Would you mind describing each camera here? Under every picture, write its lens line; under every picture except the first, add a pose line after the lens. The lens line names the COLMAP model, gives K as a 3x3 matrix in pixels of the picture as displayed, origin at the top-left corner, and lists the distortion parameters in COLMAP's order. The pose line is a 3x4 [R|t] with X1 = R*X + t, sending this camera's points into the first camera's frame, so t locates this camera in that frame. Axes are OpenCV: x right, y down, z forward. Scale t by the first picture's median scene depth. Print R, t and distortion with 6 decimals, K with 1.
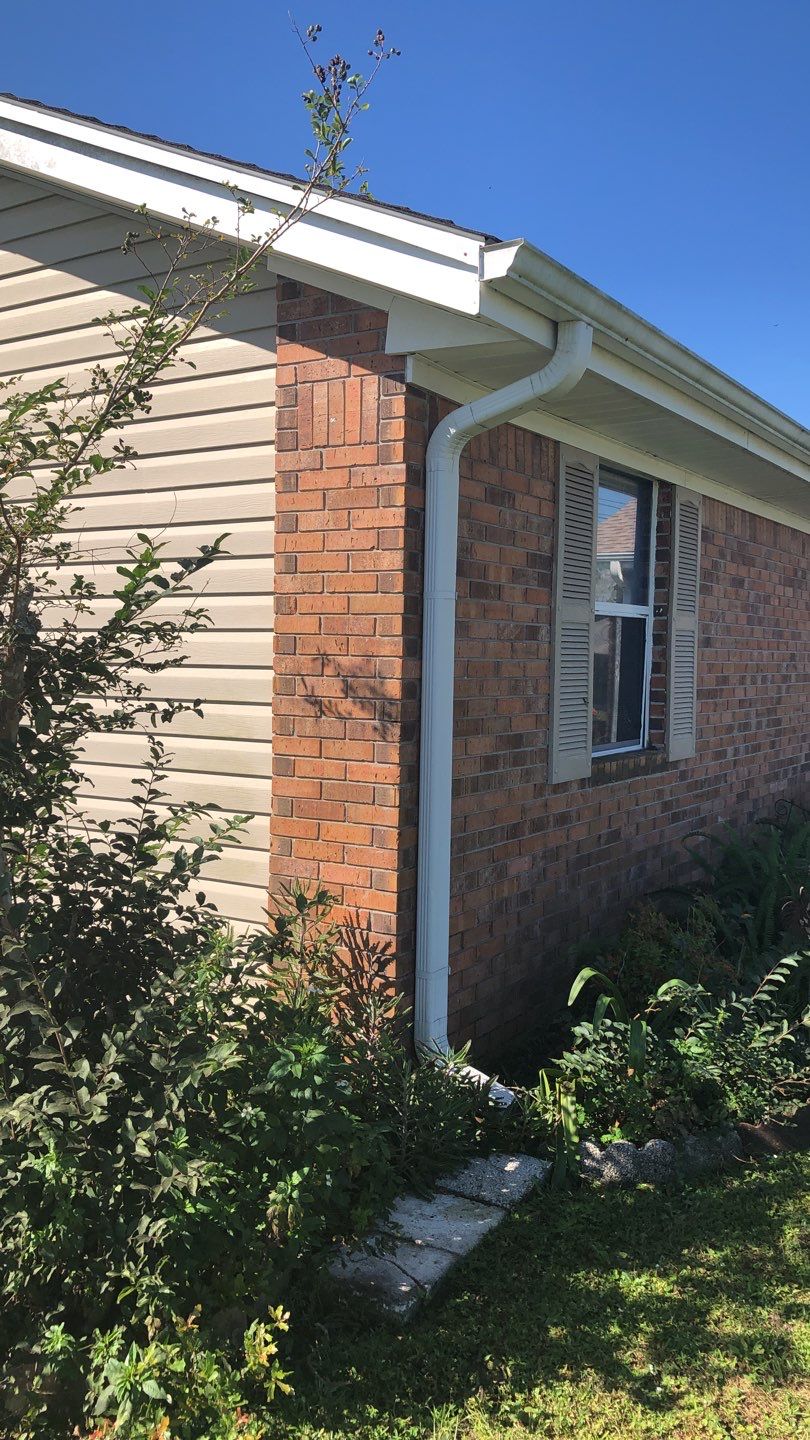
lens RADIAL K [[1217.8, 0, 416.6], [0, 1217.8, 717.8], [0, 0, 1]] dist [0.025455, 0.004261]
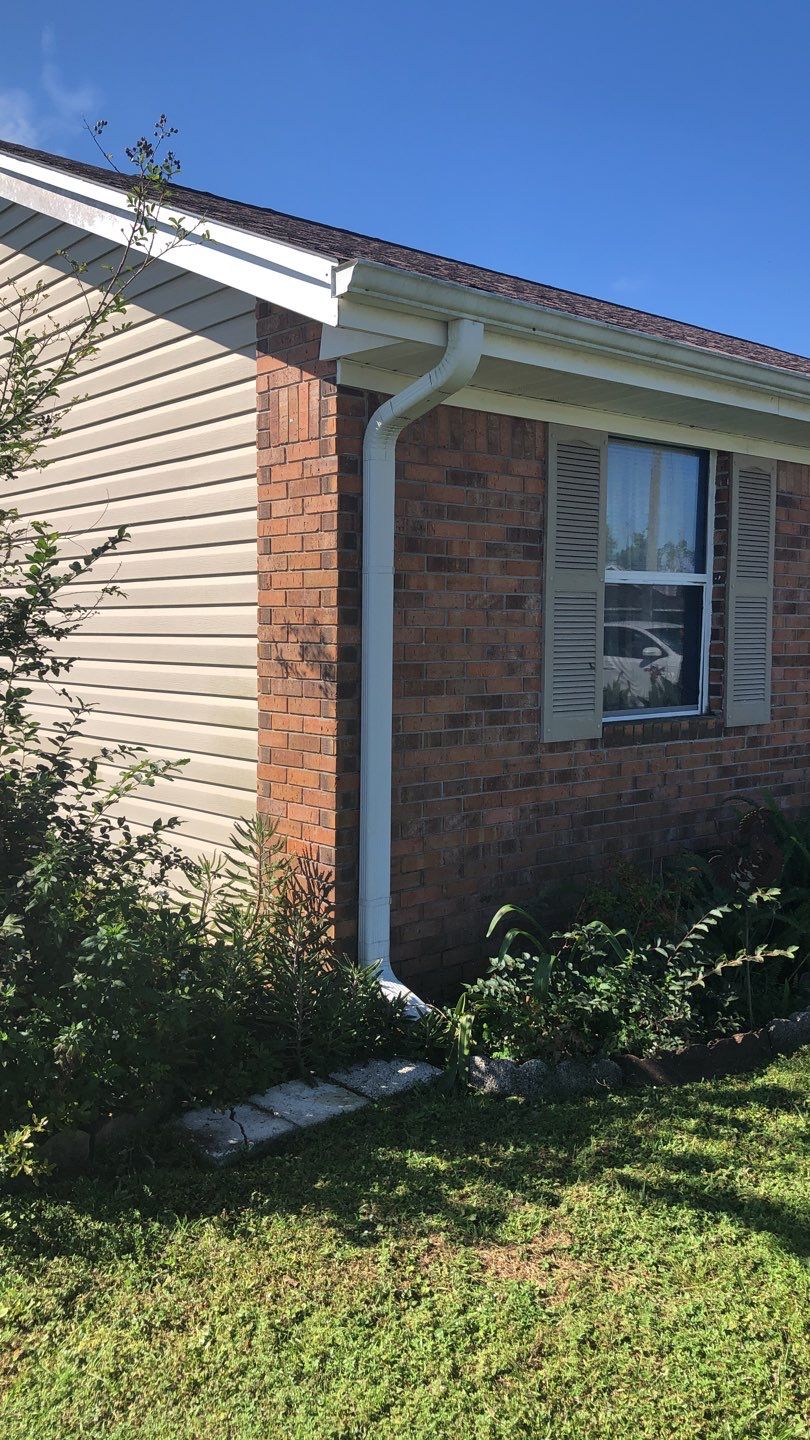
lens RADIAL K [[1217.8, 0, 396.4], [0, 1217.8, 720.2], [0, 0, 1]] dist [0.025455, 0.004261]
pose [[0.951178, 0.010022, -0.308480, 0.383902], [-0.004059, 0.999792, 0.019965, 0.016450], [0.308616, -0.017739, 0.951021, -0.074285]]
